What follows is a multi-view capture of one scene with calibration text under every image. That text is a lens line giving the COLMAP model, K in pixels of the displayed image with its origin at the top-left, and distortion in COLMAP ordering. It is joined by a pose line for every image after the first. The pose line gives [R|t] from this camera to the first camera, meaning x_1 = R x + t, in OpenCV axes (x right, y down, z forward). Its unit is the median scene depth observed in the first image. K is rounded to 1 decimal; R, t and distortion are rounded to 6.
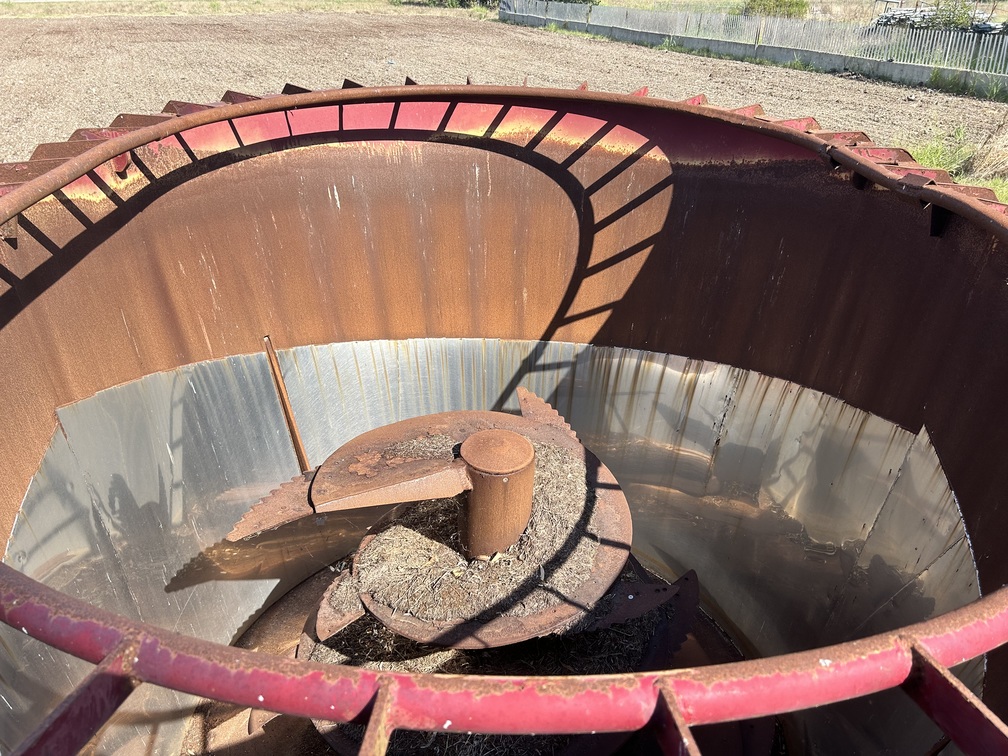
lens RADIAL K [[750.8, 0, 504.0], [0, 750.8, 378.0], [0, 0, 1]] dist [0.141989, -0.357799]
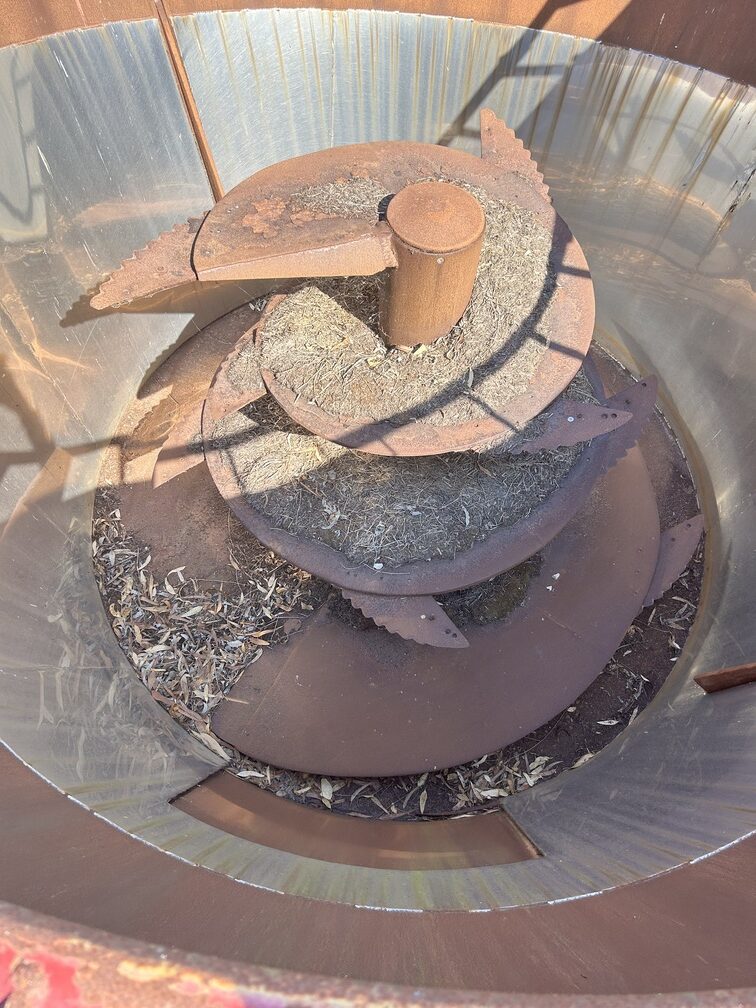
lens RADIAL K [[752.2, 0, 378.0], [0, 752.2, 504.0], [0, 0, 1]] dist [0.054042, -0.076909]
pose [[0.988933, 0.131475, -0.068750, 0.021621], [-0.076150, 0.847484, 0.525330, -0.047919], [0.127333, -0.514281, 0.848117, 0.182832]]
